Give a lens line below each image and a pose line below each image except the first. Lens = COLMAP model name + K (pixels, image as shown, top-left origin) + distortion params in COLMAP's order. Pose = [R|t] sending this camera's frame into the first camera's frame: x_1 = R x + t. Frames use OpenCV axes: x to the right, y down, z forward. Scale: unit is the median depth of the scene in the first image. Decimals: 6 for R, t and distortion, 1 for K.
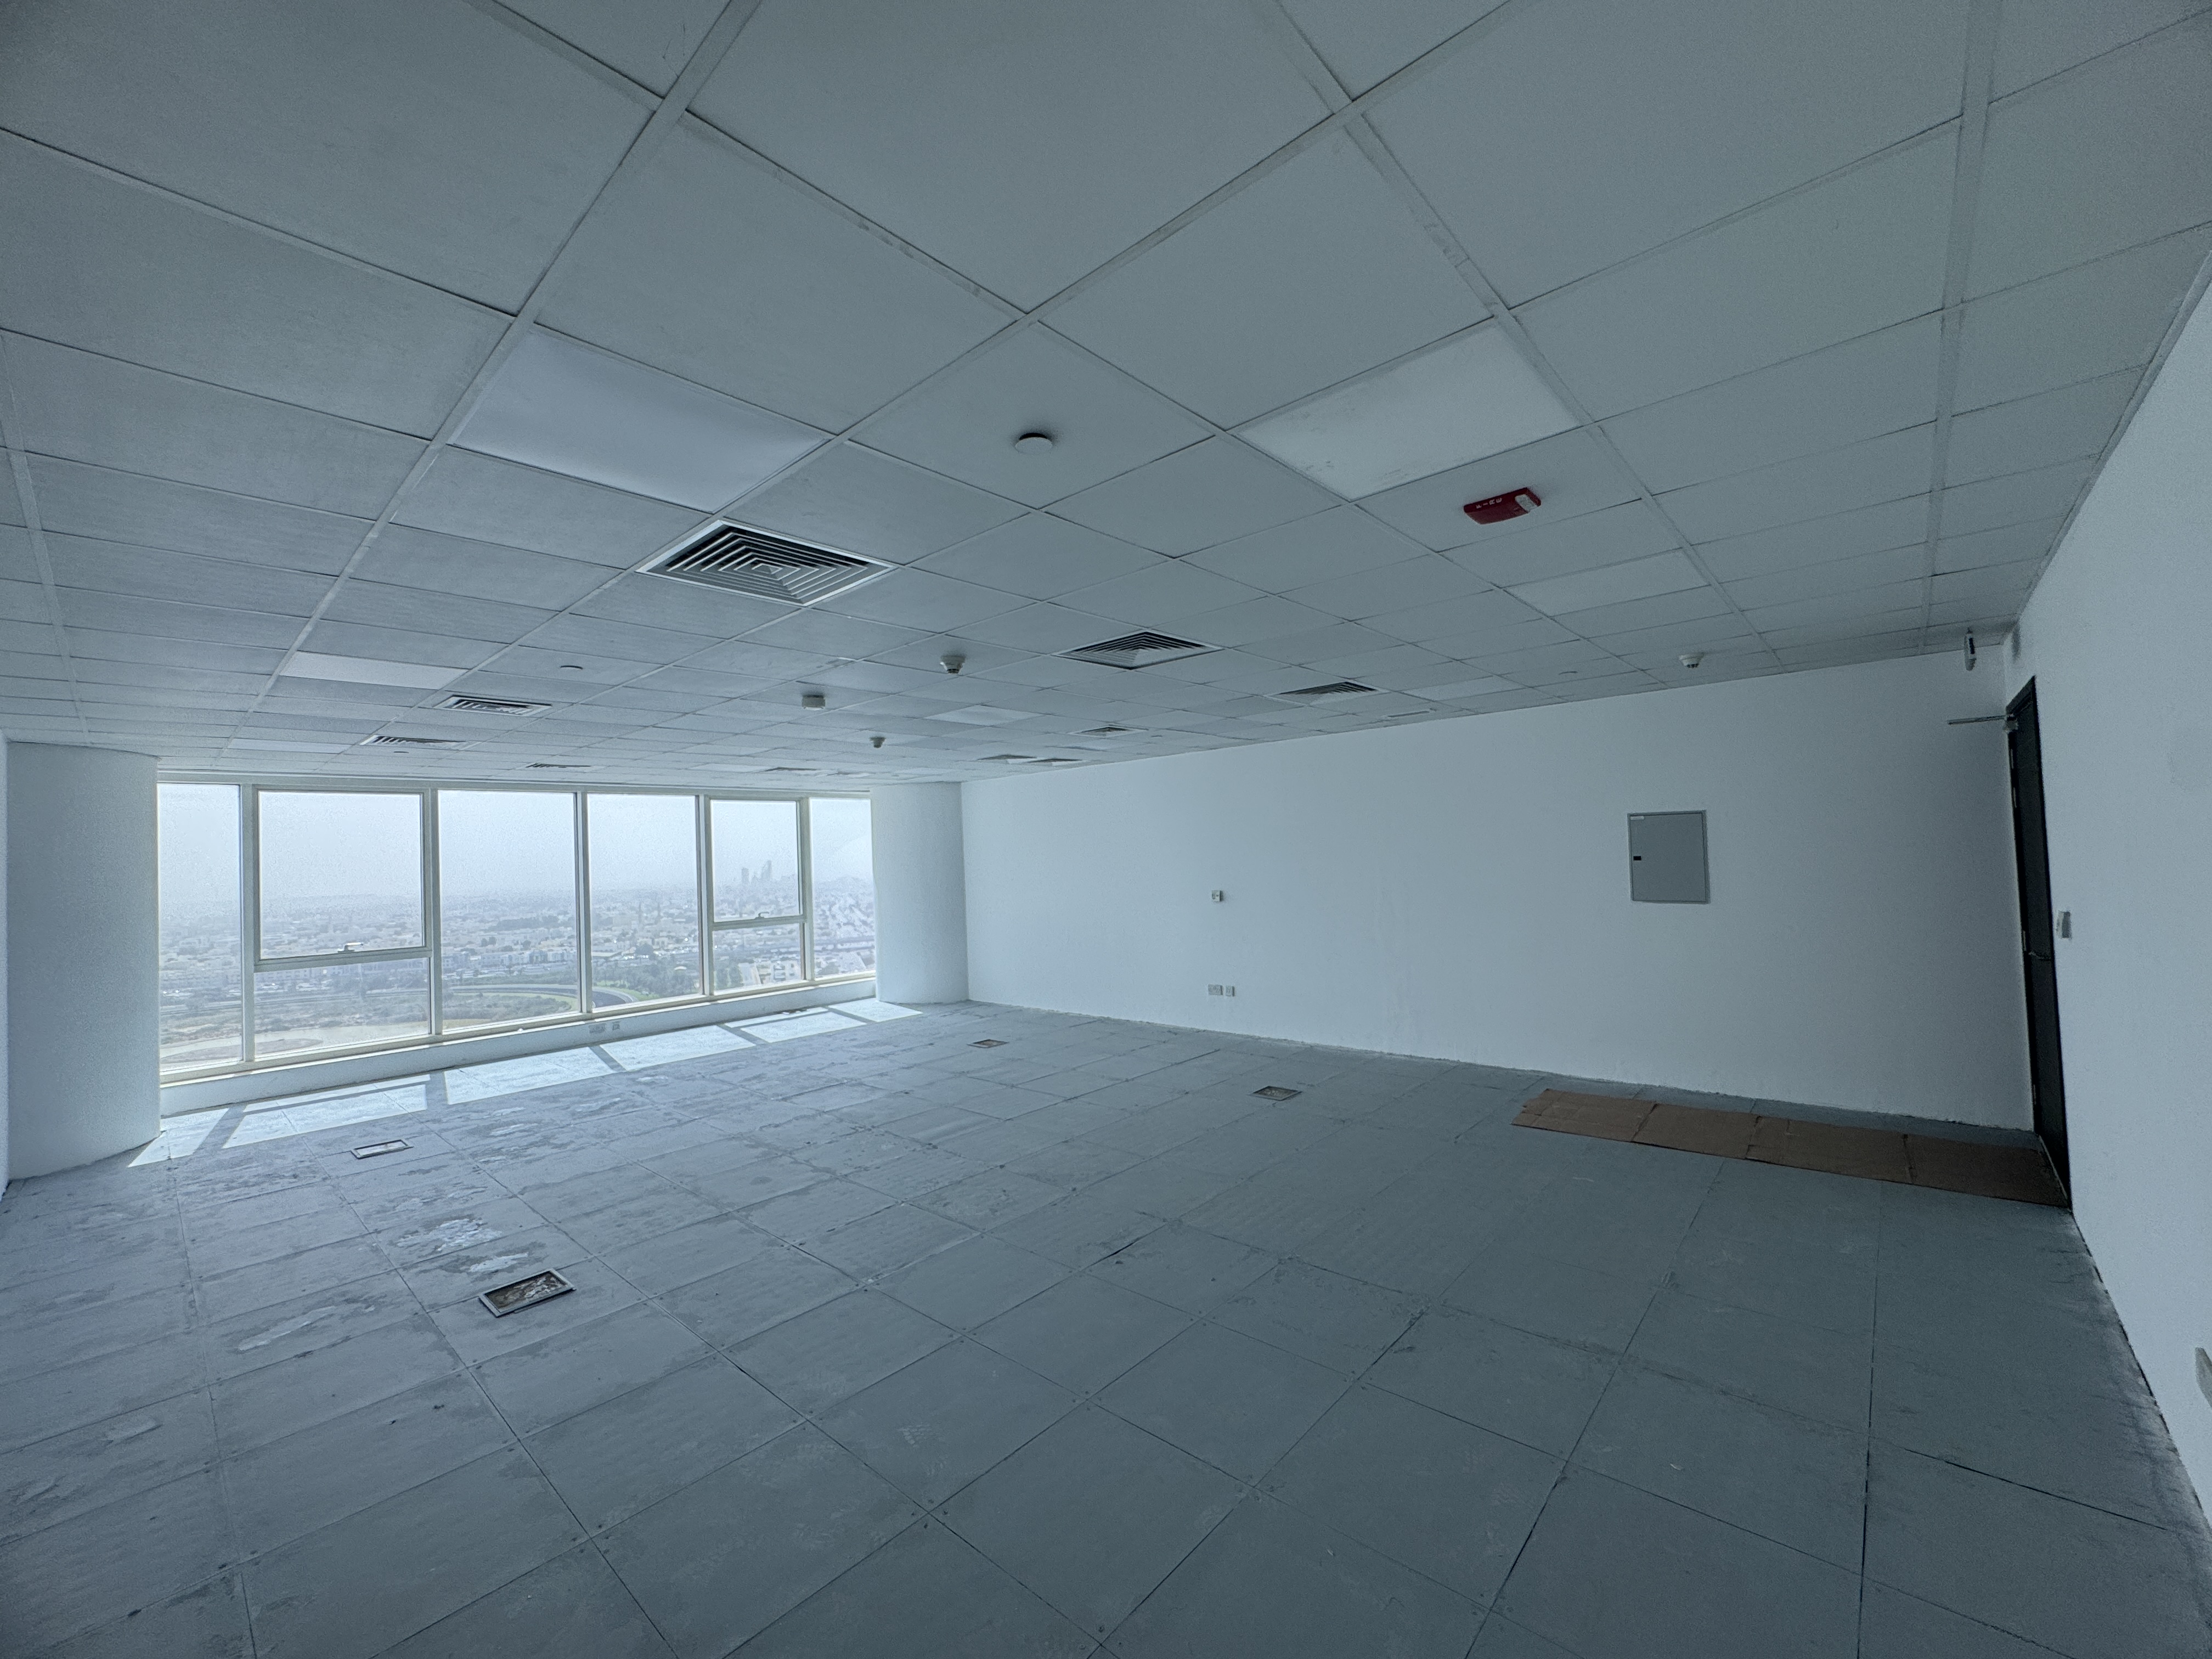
lens RADIAL K [[886.3, 0, 1108.5], [0, 886.3, 841.1], [0, 0, 1]] dist [0.000040, 0.000092]
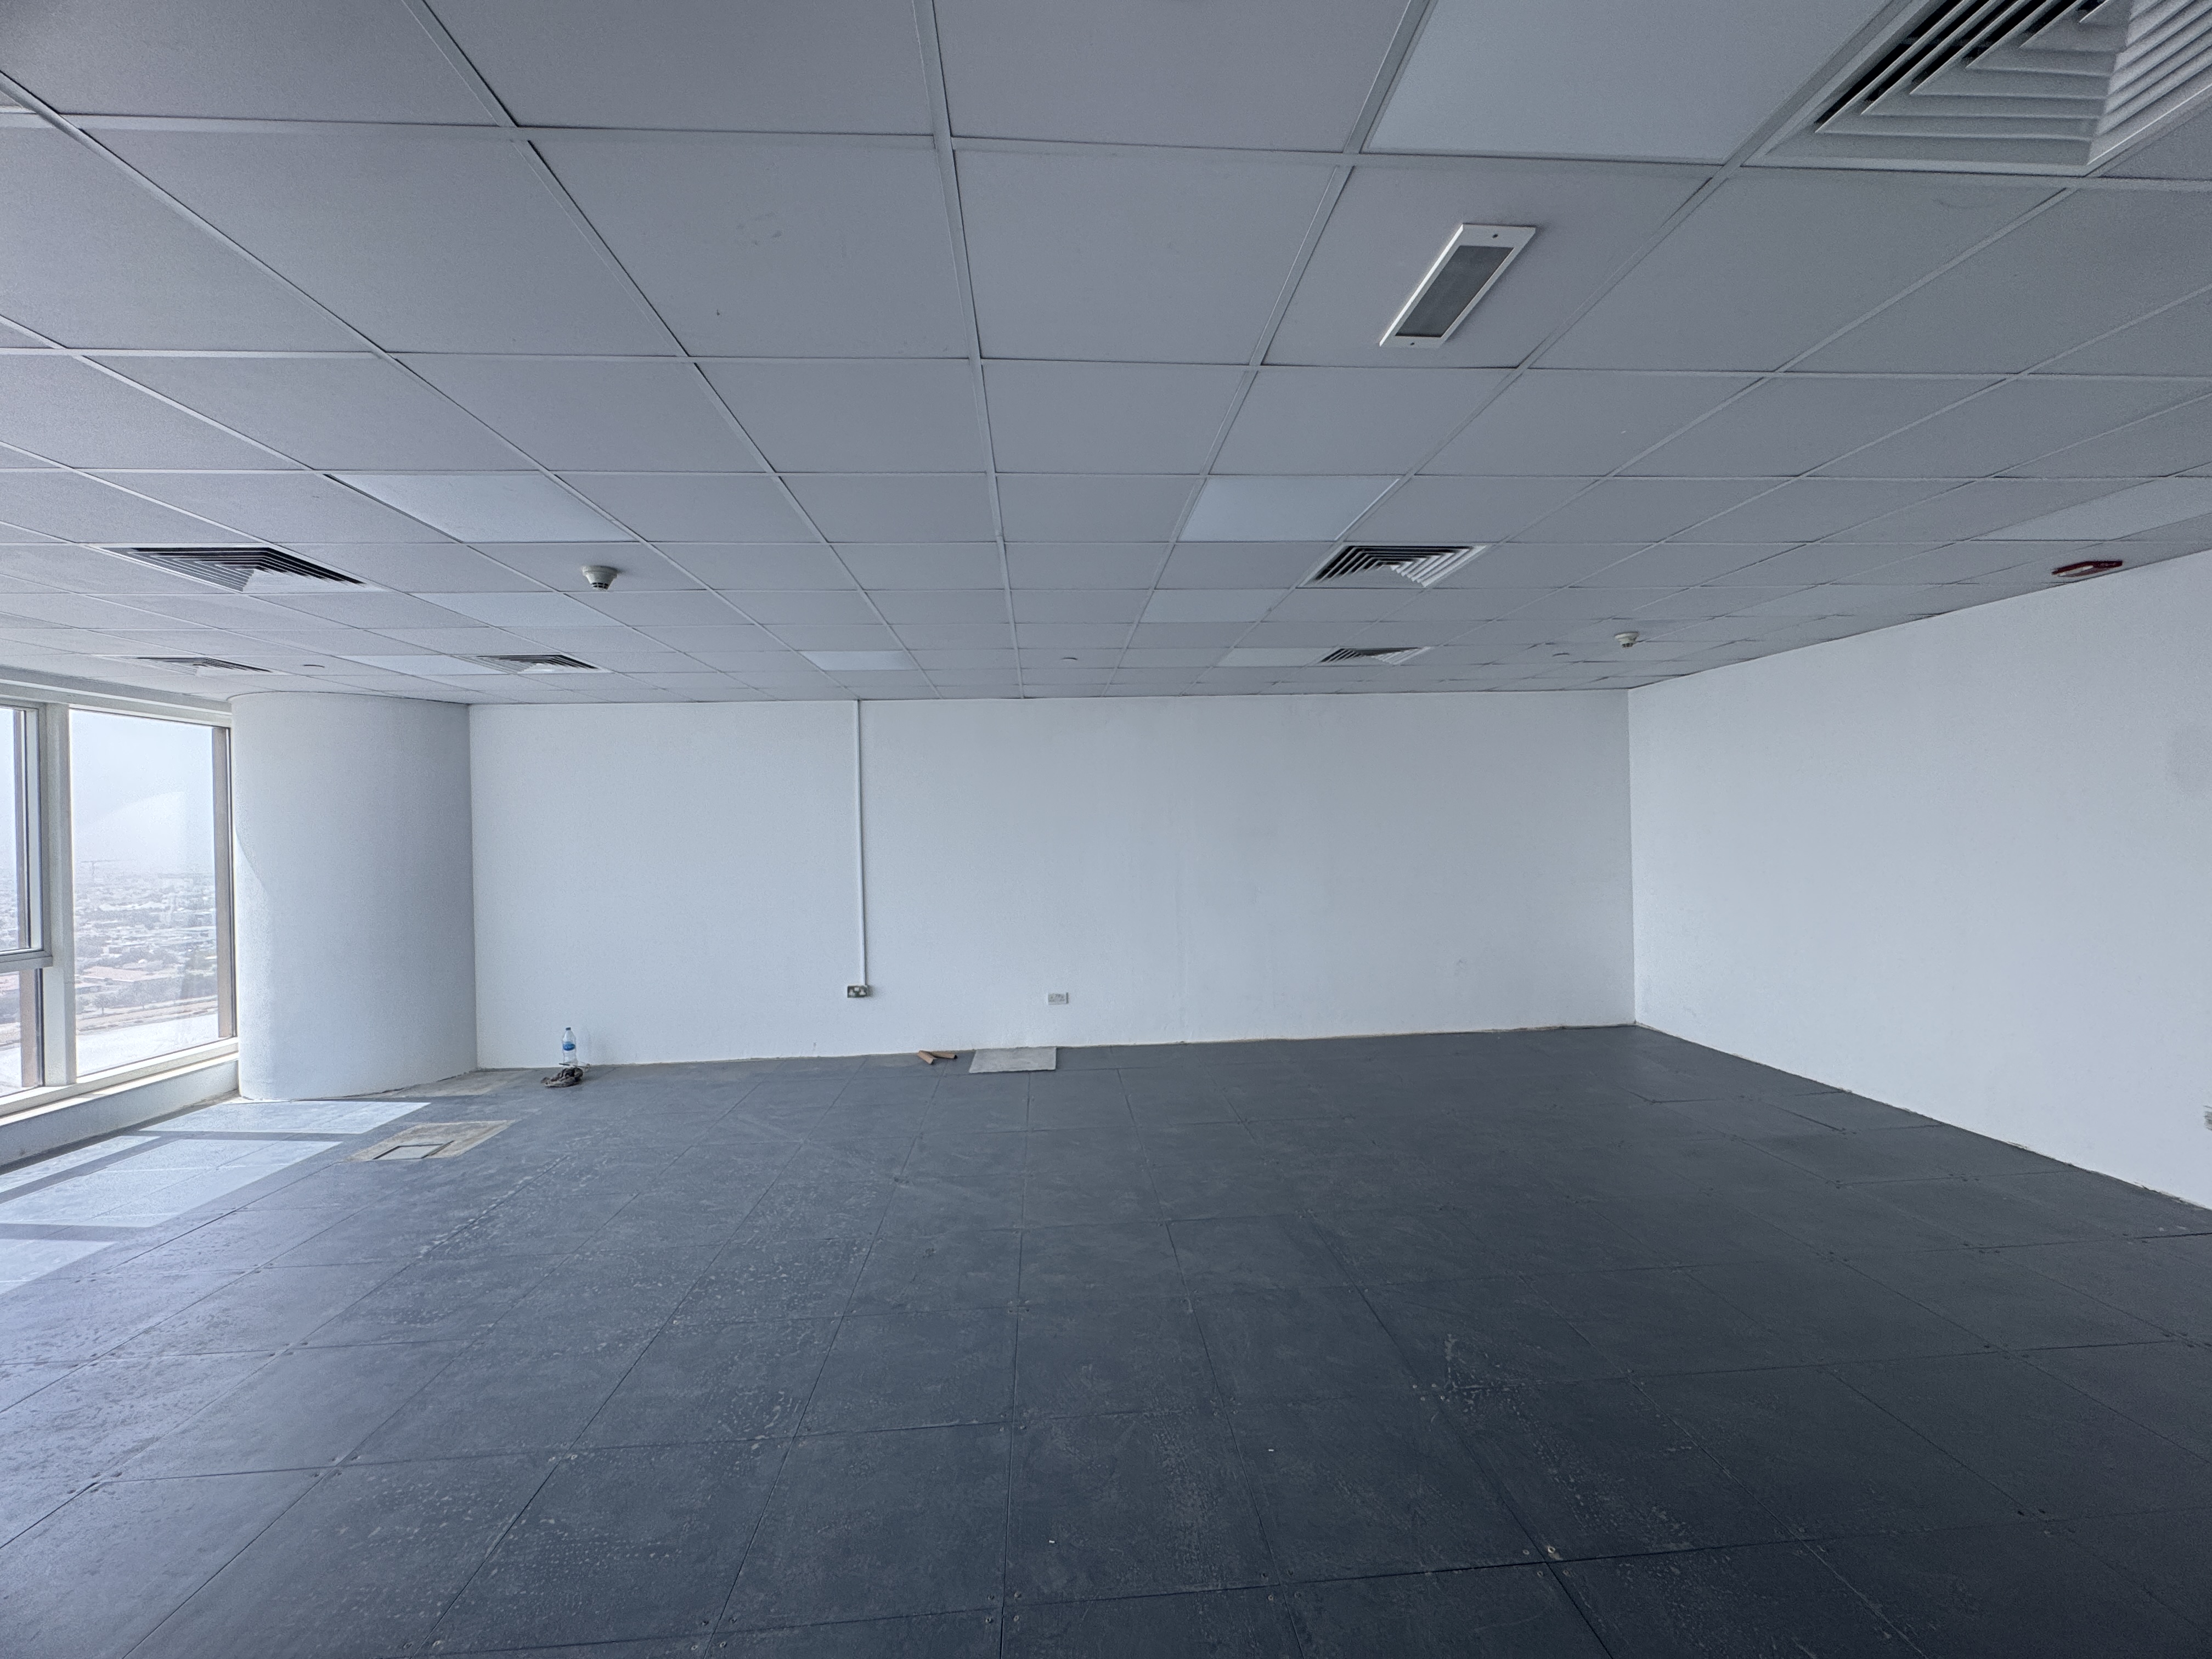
lens RADIAL K [[886.3, 0, 1101.0], [0, 886.3, 828.3], [0, 0, 1]] dist [0.000040, 0.000092]
pose [[0.702312, 0.023901, 0.711468, -0.285592], [-0.015521, 0.999713, -0.018263, 0.018207], [-0.711700, 0.001784, 0.702481, 0.262140]]
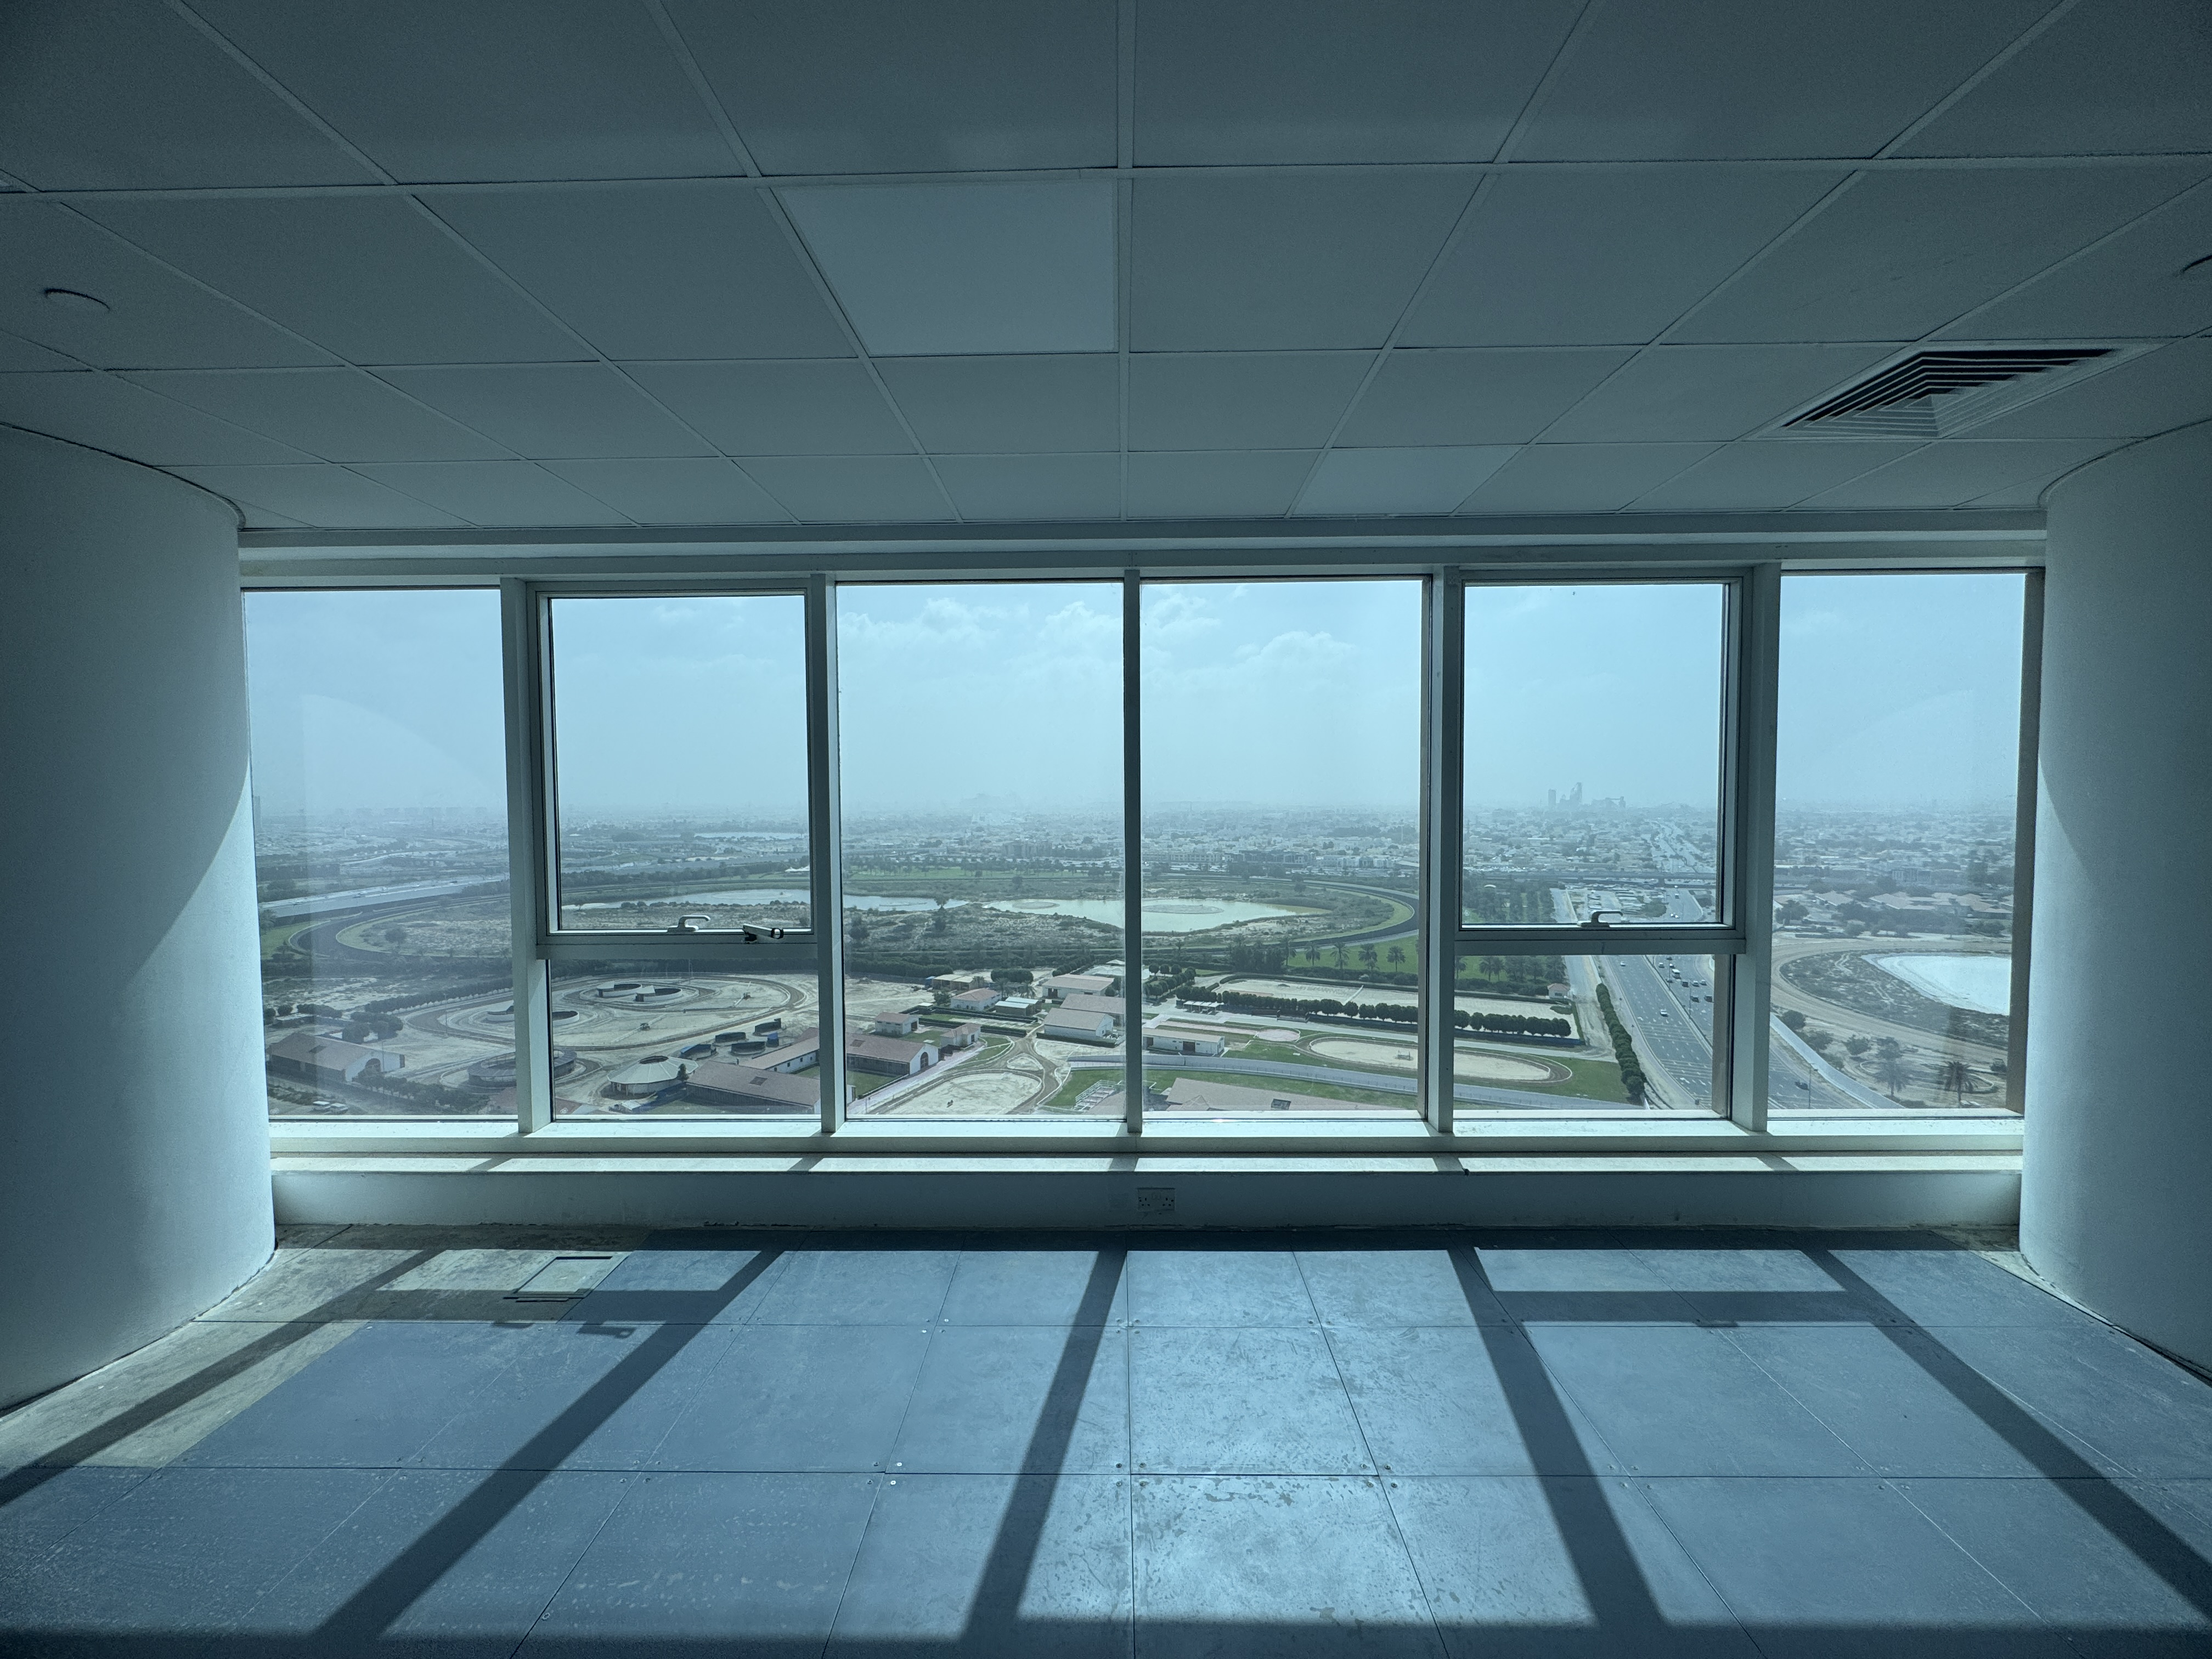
lens RADIAL K [[886.3, 0, 1099.3], [0, 886.3, 835.6], [0, 0, 1]] dist [0.000040, 0.000092]
pose [[0.649062, 0.069243, -0.757578, -0.250059], [-0.005463, 0.996248, 0.086377, 0.020903], [0.760716, -0.051925, 0.647004, 0.605623]]
